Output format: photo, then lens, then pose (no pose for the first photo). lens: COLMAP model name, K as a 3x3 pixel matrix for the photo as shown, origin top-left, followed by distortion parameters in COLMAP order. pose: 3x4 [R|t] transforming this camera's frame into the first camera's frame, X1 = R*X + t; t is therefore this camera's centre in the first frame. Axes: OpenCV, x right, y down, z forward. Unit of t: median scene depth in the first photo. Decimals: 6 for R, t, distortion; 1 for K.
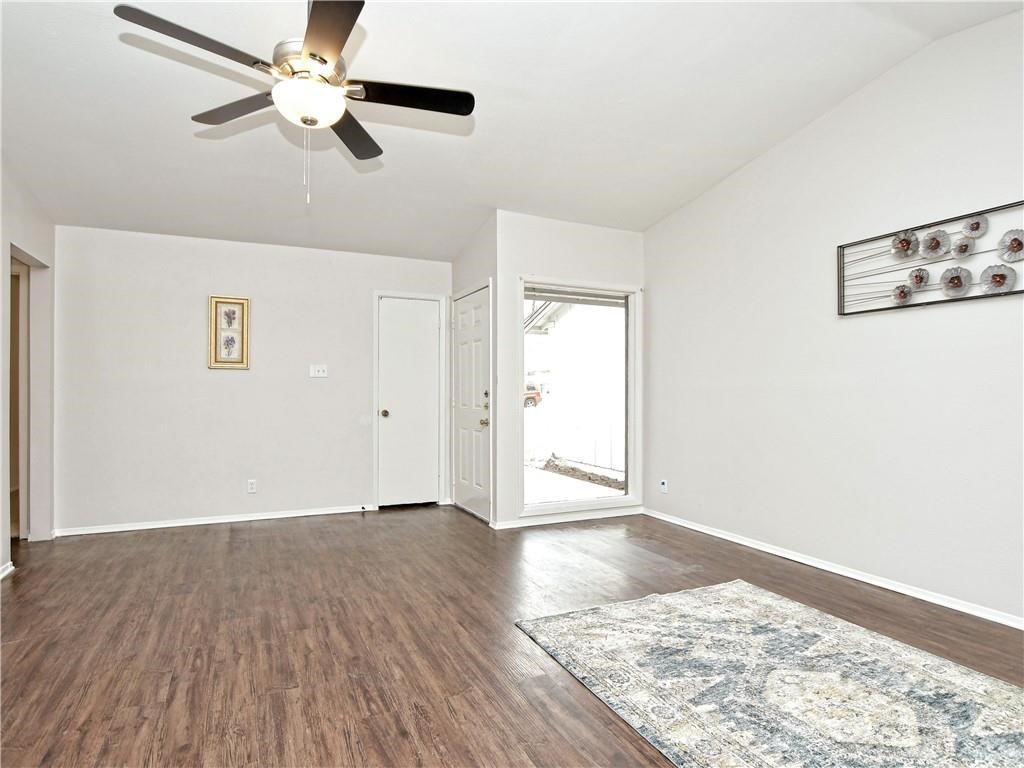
lens RADIAL K [[560.2, 0, 506.6], [0, 560.2, 387.8], [0, 0, 1]] dist [-0.024675, 0.001428]
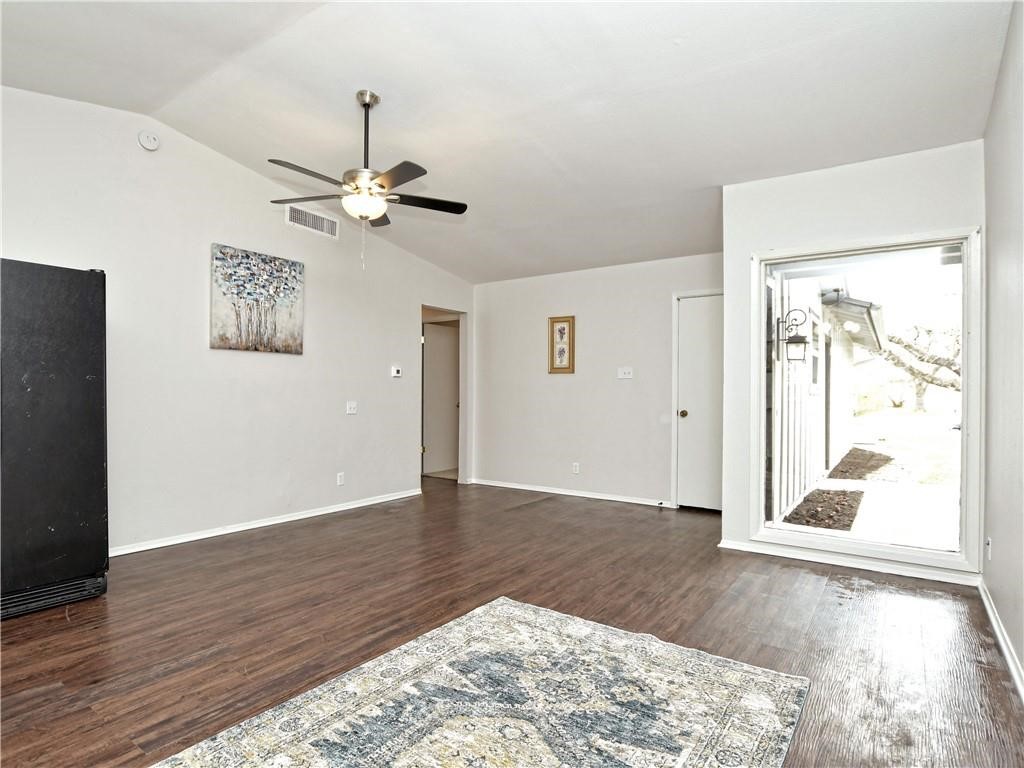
lens RADIAL K [[560.2, 0, 509.0], [0, 560.2, 387.8], [0, 0, 1]] dist [-0.024675, 0.001428]
pose [[0.501694, -0.005172, -0.865030, 0.986763], [0.000989, 0.999985, -0.005405, 0.009812], [0.865045, 0.001856, 0.501692, 0.458441]]
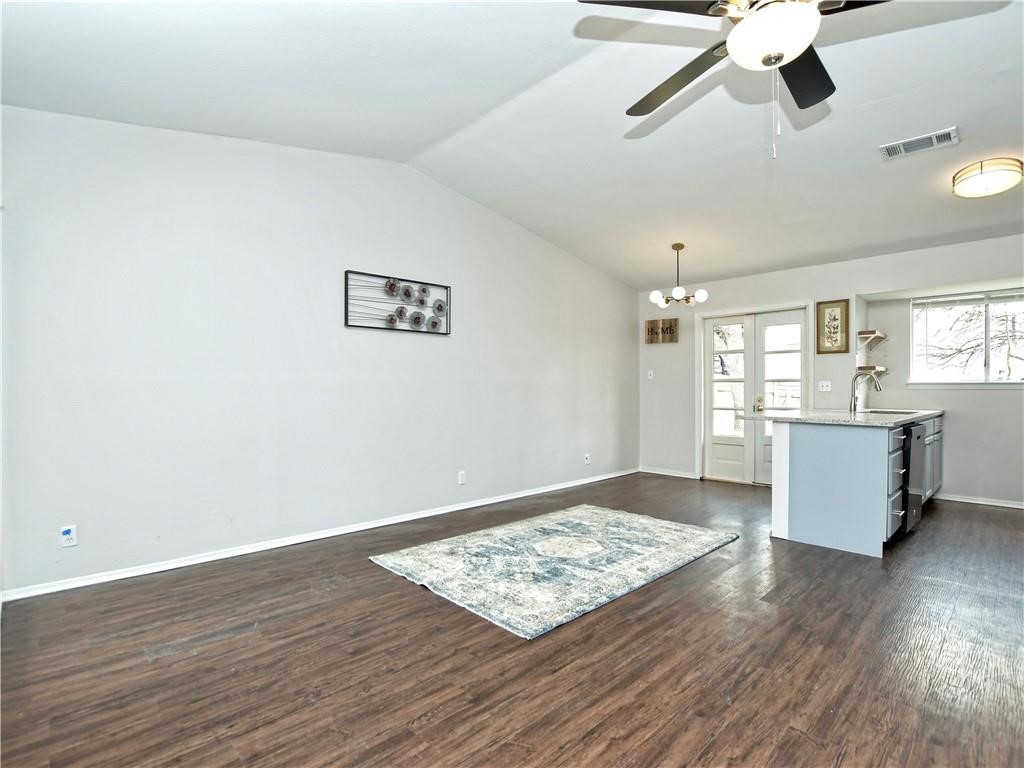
lens RADIAL K [[508.6, 0, 509.7], [0, 508.6, 388.2], [0, 0, 1]] dist [-0.024945, -0.000652]
pose [[-0.324528, -0.002738, 0.945872, -0.758689], [-0.007171, 0.999974, 0.000434, 0.008574], [-0.945849, -0.006642, -0.324540, 1.306838]]
